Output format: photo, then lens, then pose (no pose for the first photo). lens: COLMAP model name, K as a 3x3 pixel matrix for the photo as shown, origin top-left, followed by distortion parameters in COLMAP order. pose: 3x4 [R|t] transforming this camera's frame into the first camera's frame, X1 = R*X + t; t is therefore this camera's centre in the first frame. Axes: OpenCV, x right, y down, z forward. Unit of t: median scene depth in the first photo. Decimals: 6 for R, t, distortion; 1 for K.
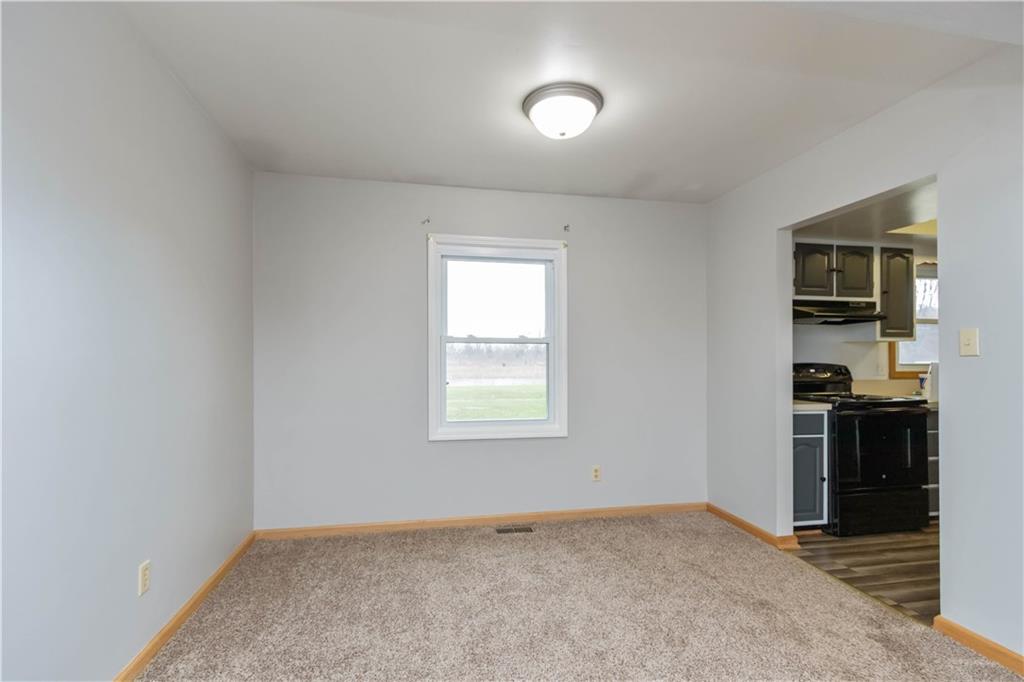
lens RADIAL K [[477.1, 0, 507.9], [0, 477.1, 362.7], [0, 0, 1]] dist [0.023870, 0.000045]
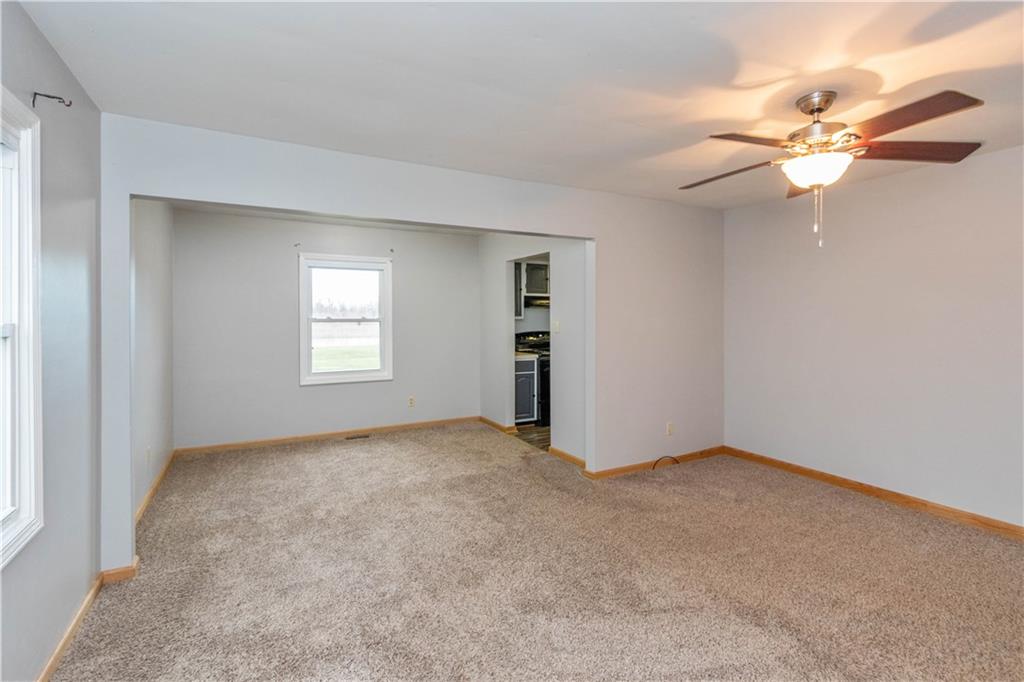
lens RADIAL K [[469.8, 0, 510.4], [0, 469.8, 319.4], [0, 0, 1]] dist [0.000117, -0.000785]
pose [[0.954275, -0.002667, 0.298917, 0.033262], [0.003539, 0.999991, -0.002375, -0.046172], [-0.298908, 0.003325, 0.954276, -0.689400]]
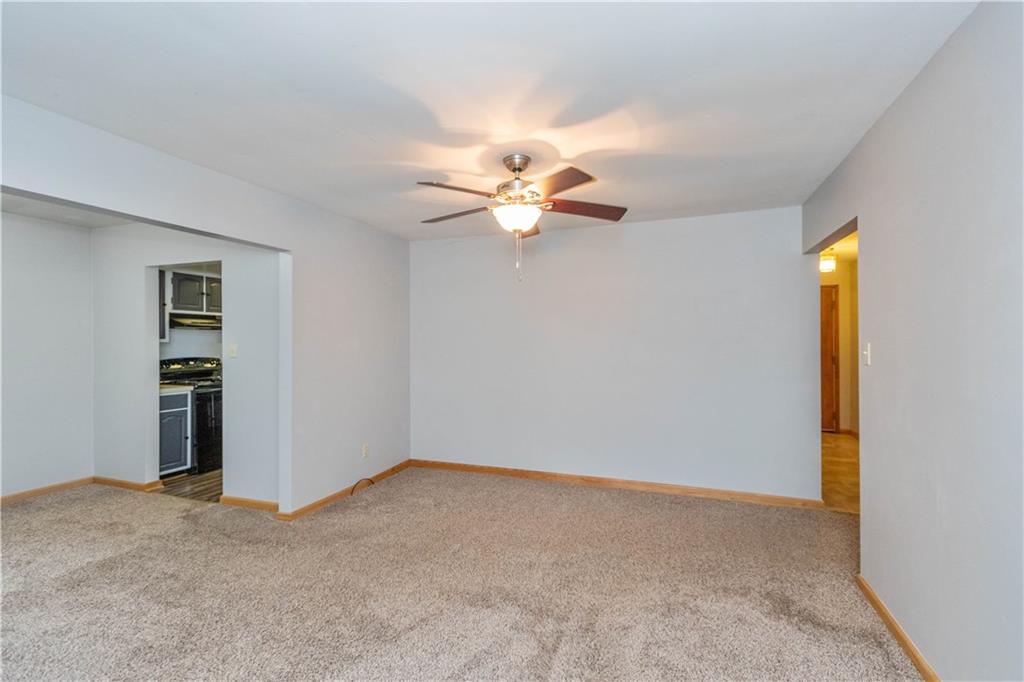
lens RADIAL K [[462.6, 0, 512.0], [0, 462.6, 341.0], [0, 0, 1]] dist [0.000713, -0.000785]
pose [[0.514165, -0.000899, 0.857691, -0.049218], [0.008911, 0.999951, -0.004294, -0.040248], [-0.857645, 0.009850, 0.514148, -0.587670]]
